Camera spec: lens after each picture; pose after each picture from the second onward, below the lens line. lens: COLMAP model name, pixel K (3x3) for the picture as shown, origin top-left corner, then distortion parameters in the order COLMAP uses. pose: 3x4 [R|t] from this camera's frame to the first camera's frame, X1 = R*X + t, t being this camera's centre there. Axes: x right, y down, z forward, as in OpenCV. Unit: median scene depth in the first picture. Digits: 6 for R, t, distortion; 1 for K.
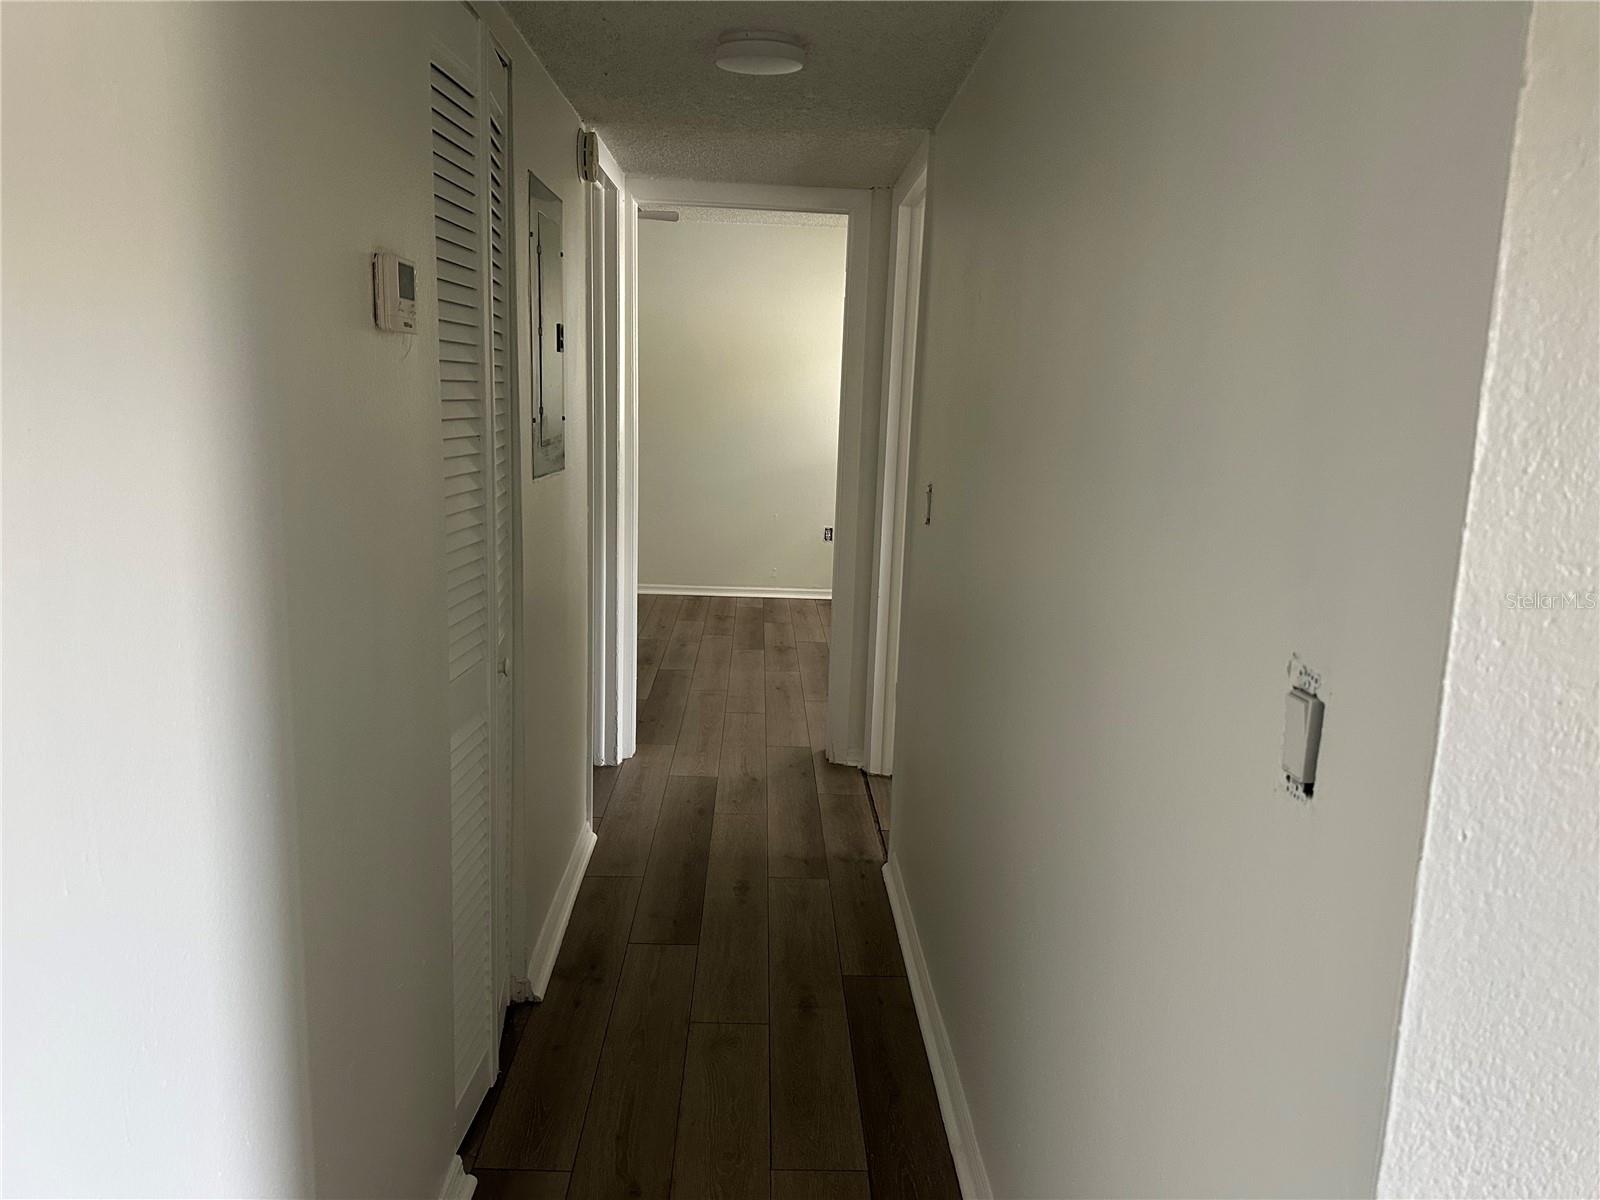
lens RADIAL K [[1115.3, 0, 800.3], [0, 1115.3, 598.9], [0, 0, 1]] dist [-0.014222, -0.009146]
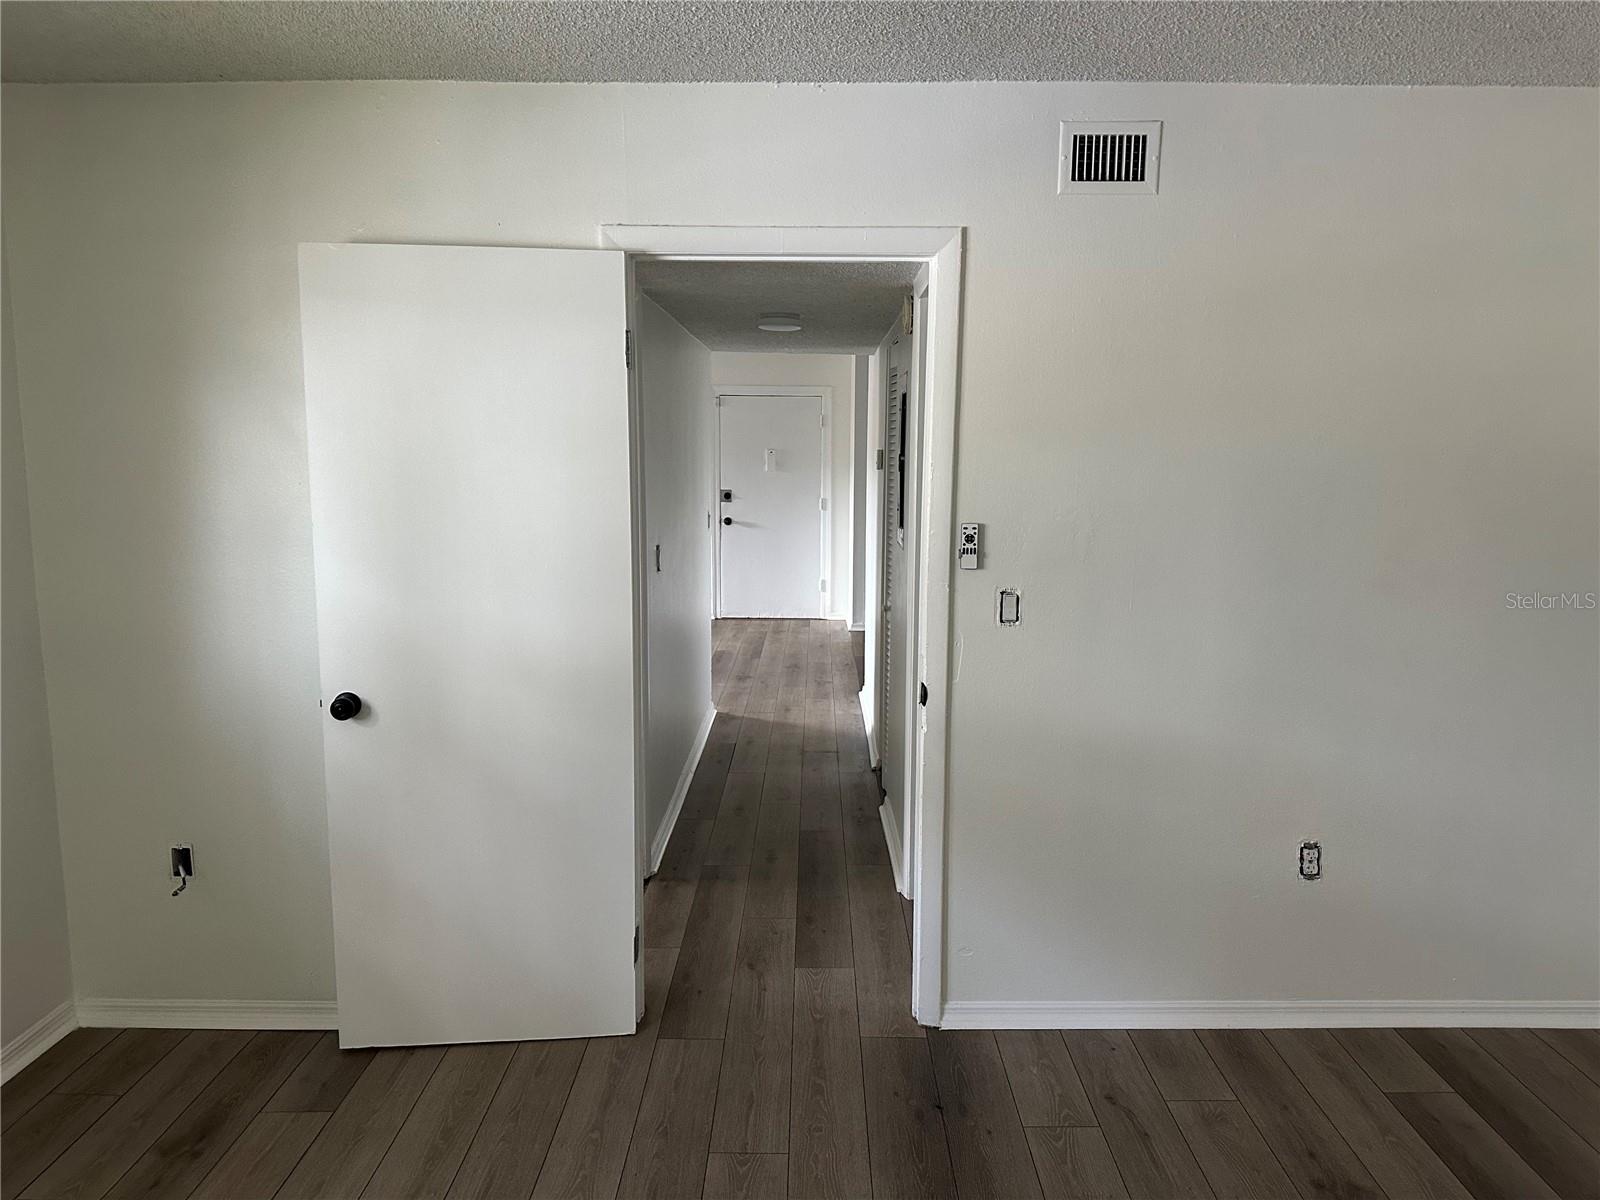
lens RADIAL K [[1115.3, 0, 801.1], [0, 1115.3, 600.6], [0, 0, 1]] dist [-0.014222, -0.009146]
pose [[-0.998107, -0.048396, 0.037951, -0.104936], [-0.033568, 0.945735, 0.323200, -0.396678], [-0.051533, 0.321314, -0.945569, 1.838605]]
